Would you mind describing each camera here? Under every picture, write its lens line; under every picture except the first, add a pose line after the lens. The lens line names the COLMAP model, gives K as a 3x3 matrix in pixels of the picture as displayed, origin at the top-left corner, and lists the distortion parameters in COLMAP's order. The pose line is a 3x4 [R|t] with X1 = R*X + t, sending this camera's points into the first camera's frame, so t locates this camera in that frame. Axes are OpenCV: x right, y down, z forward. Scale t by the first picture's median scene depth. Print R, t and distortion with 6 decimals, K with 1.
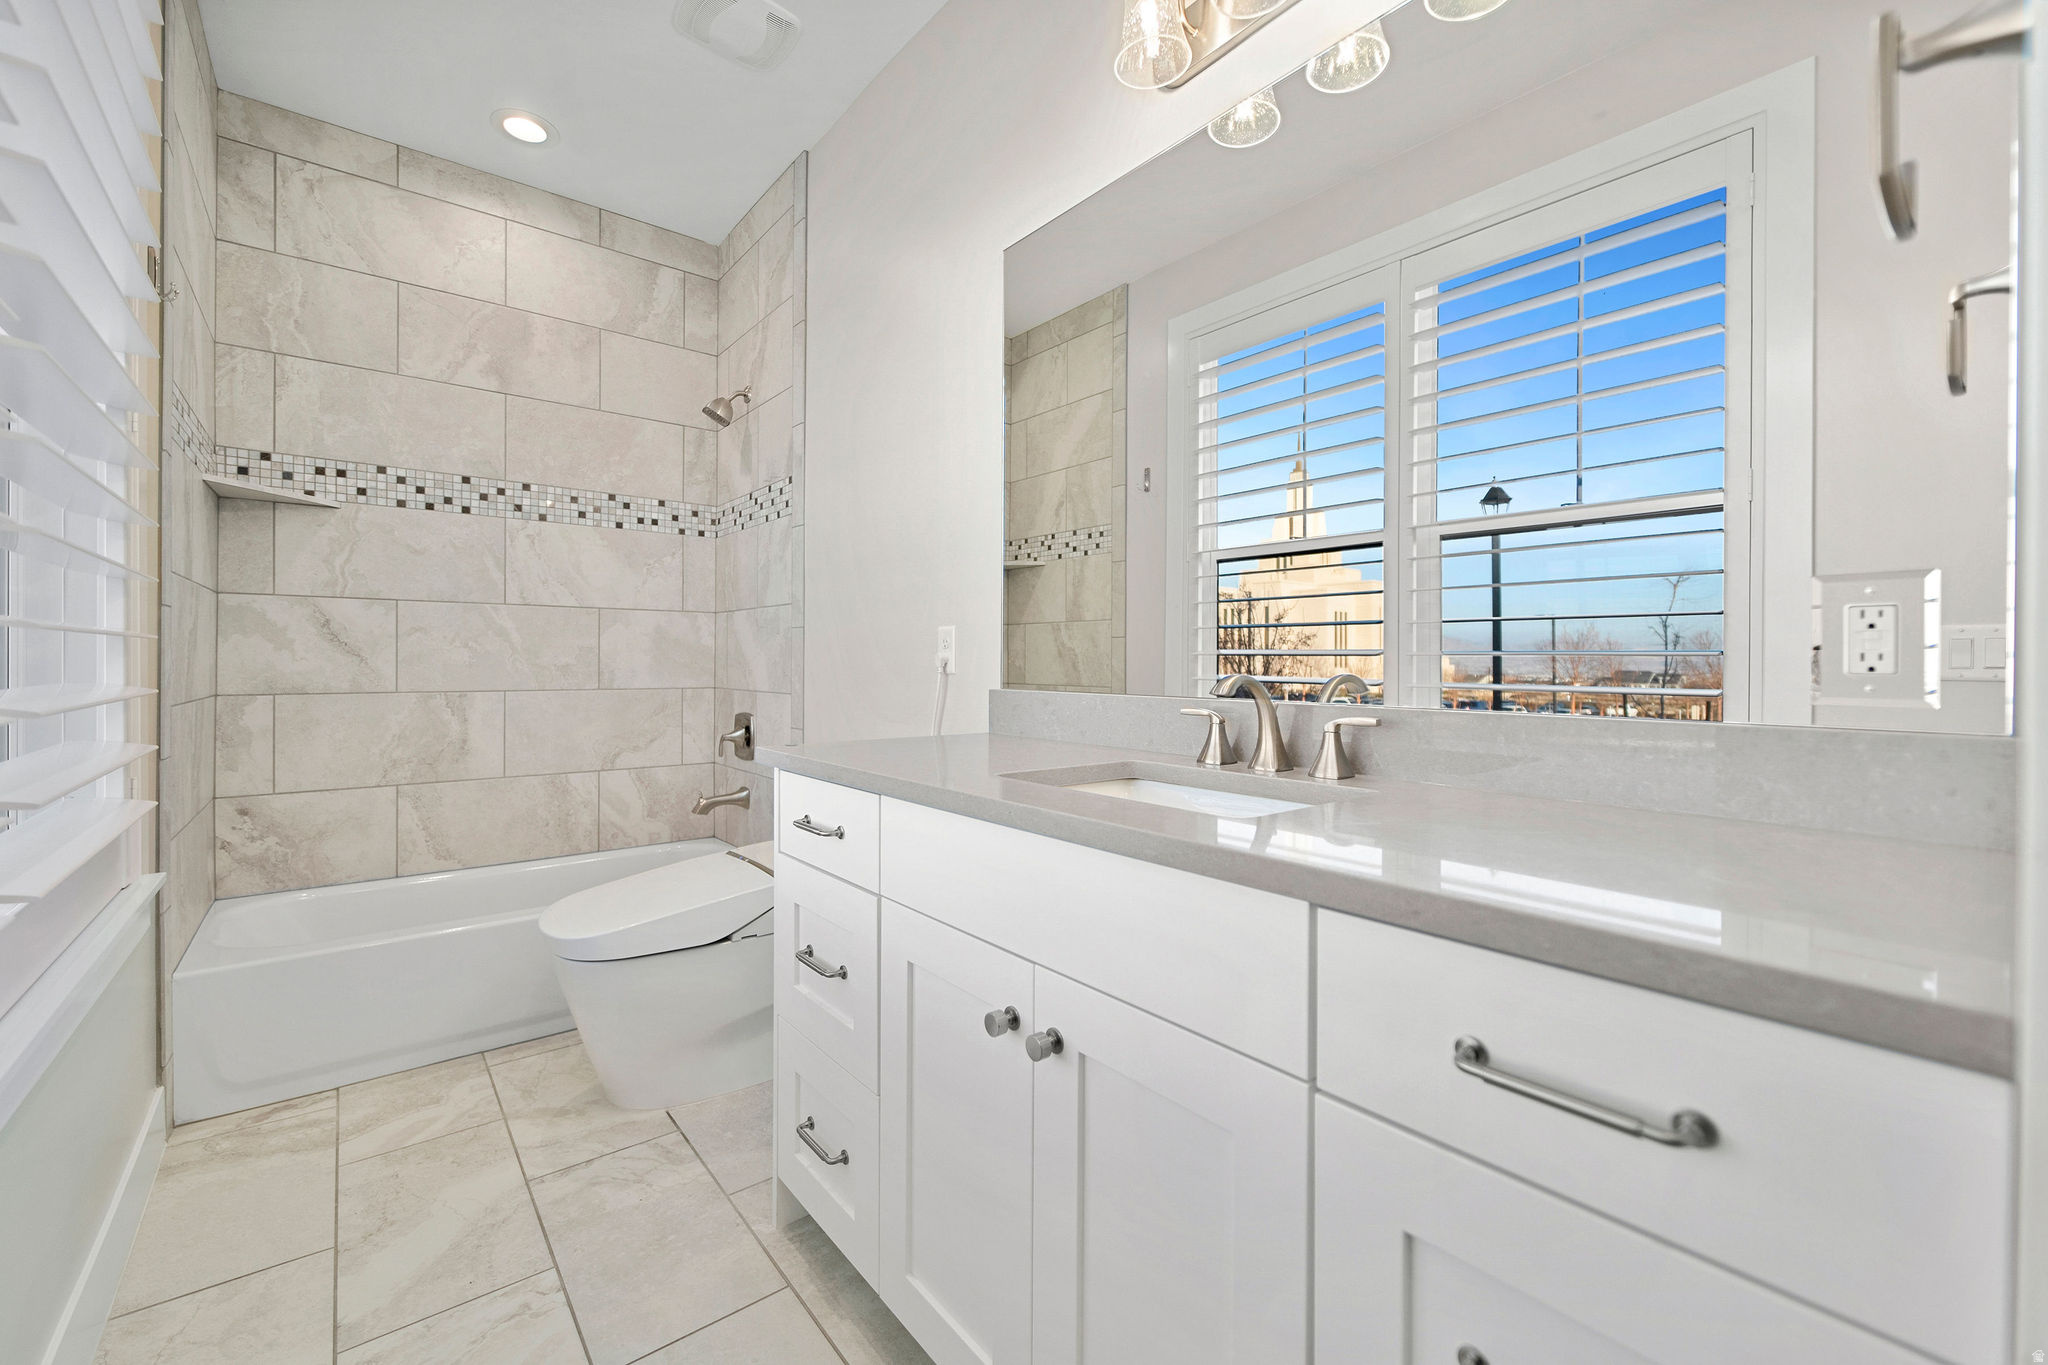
lens RADIAL K [[832.8, 0, 1016.7], [0, 832.8, 662.1], [0, 0, 1]] dist [0.014150, -0.000100]
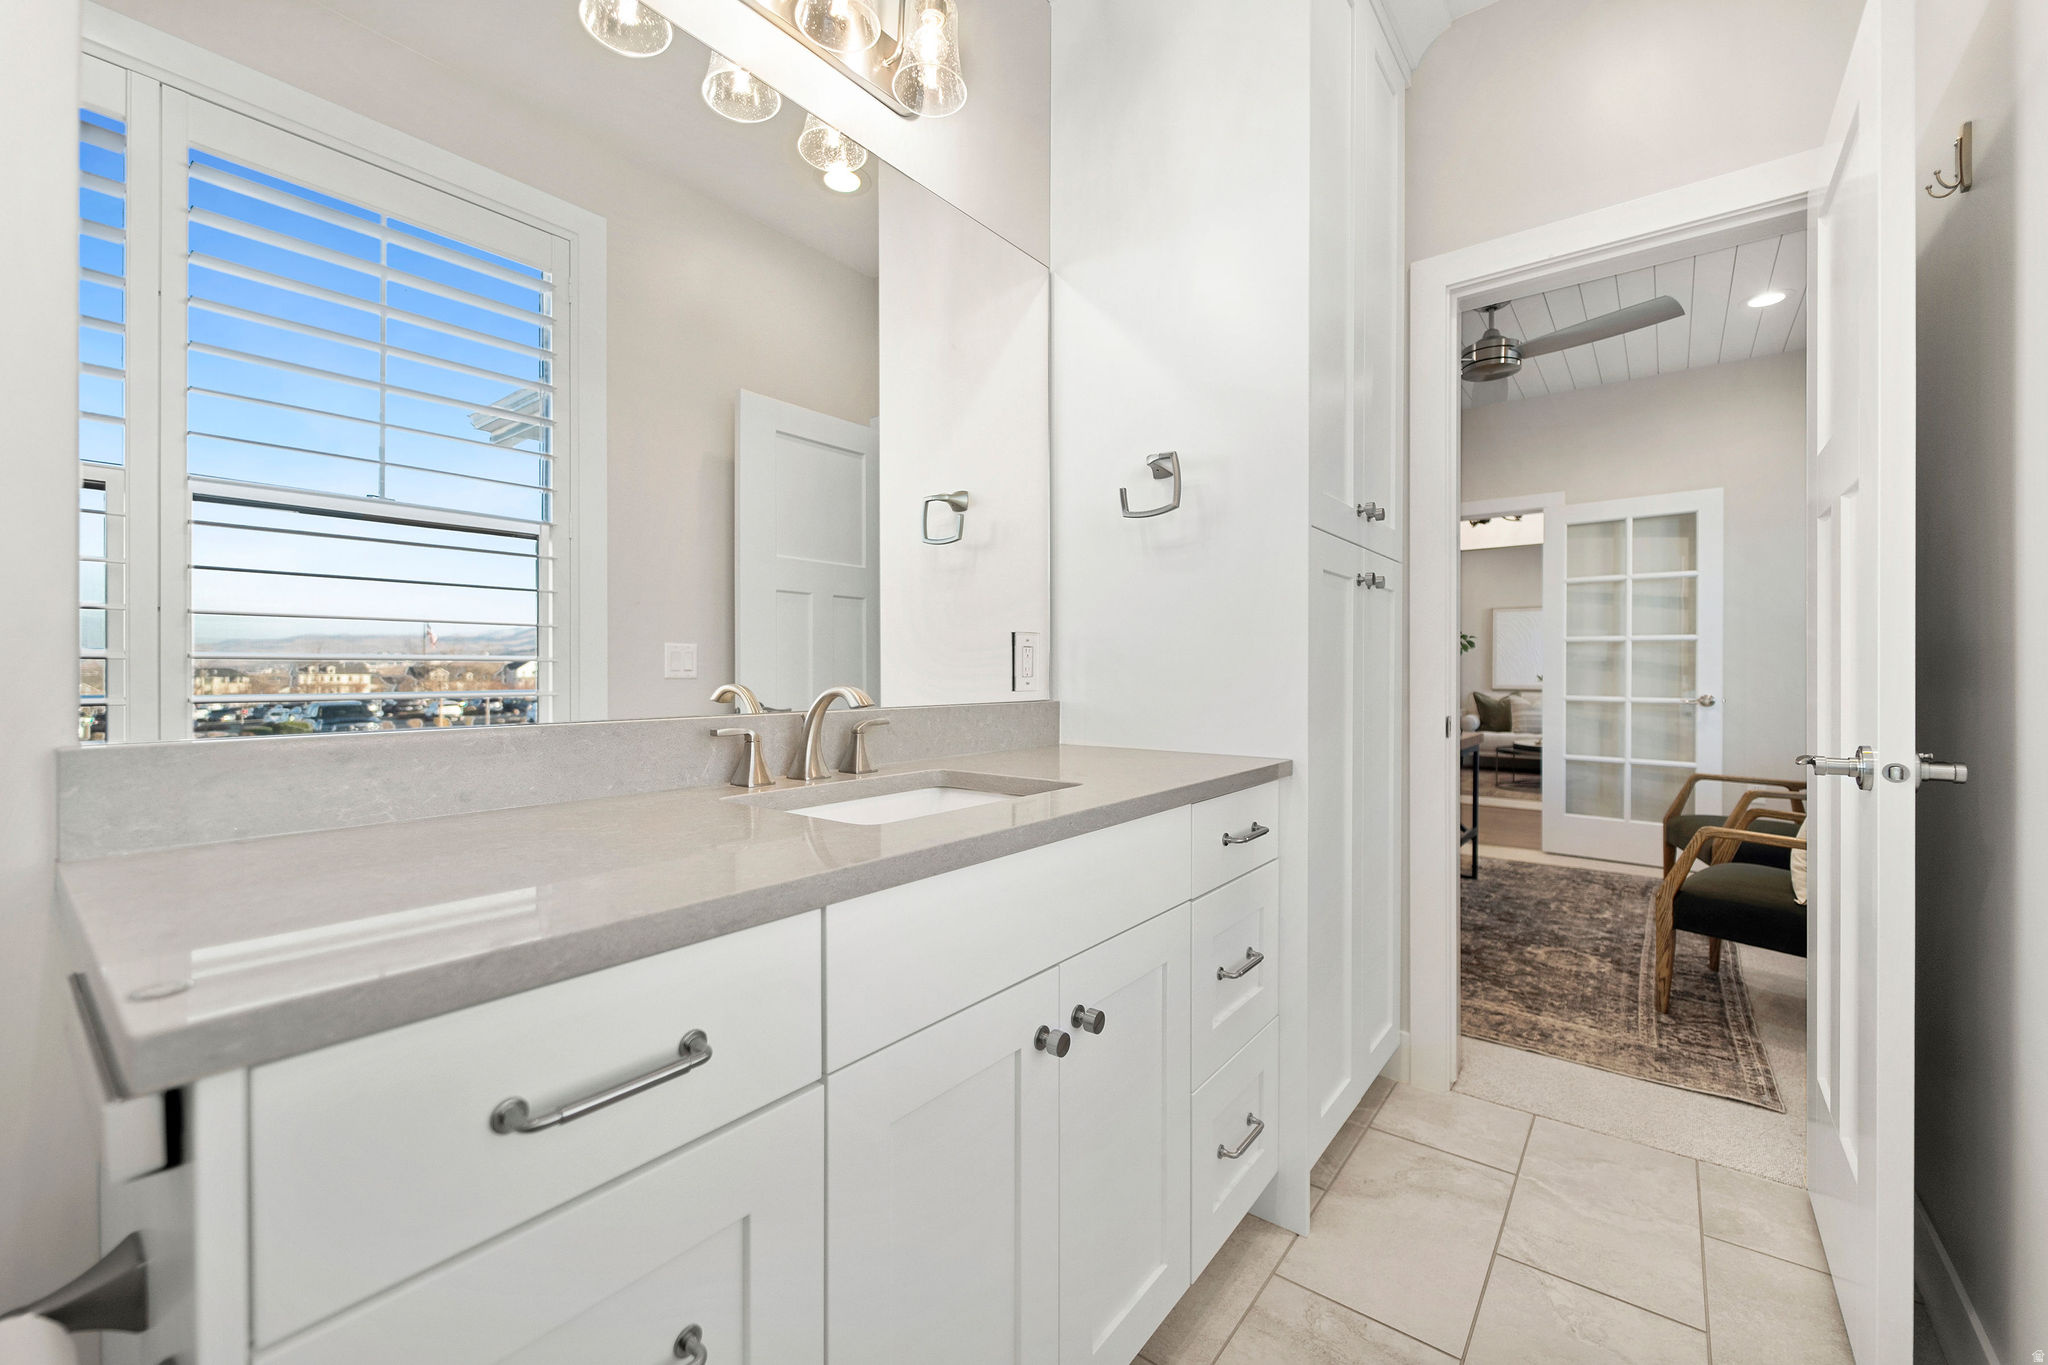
lens RADIAL K [[826.1, 0, 1019.6], [0, 826.1, 691.9], [0, 0, 1]] dist [-0.000772, -0.000405]
pose [[-0.223489, -0.029402, 0.974263, -0.495962], [0.001364, 0.999535, 0.030478, -0.006207], [-0.974705, 0.008141, -0.223345, 0.656146]]
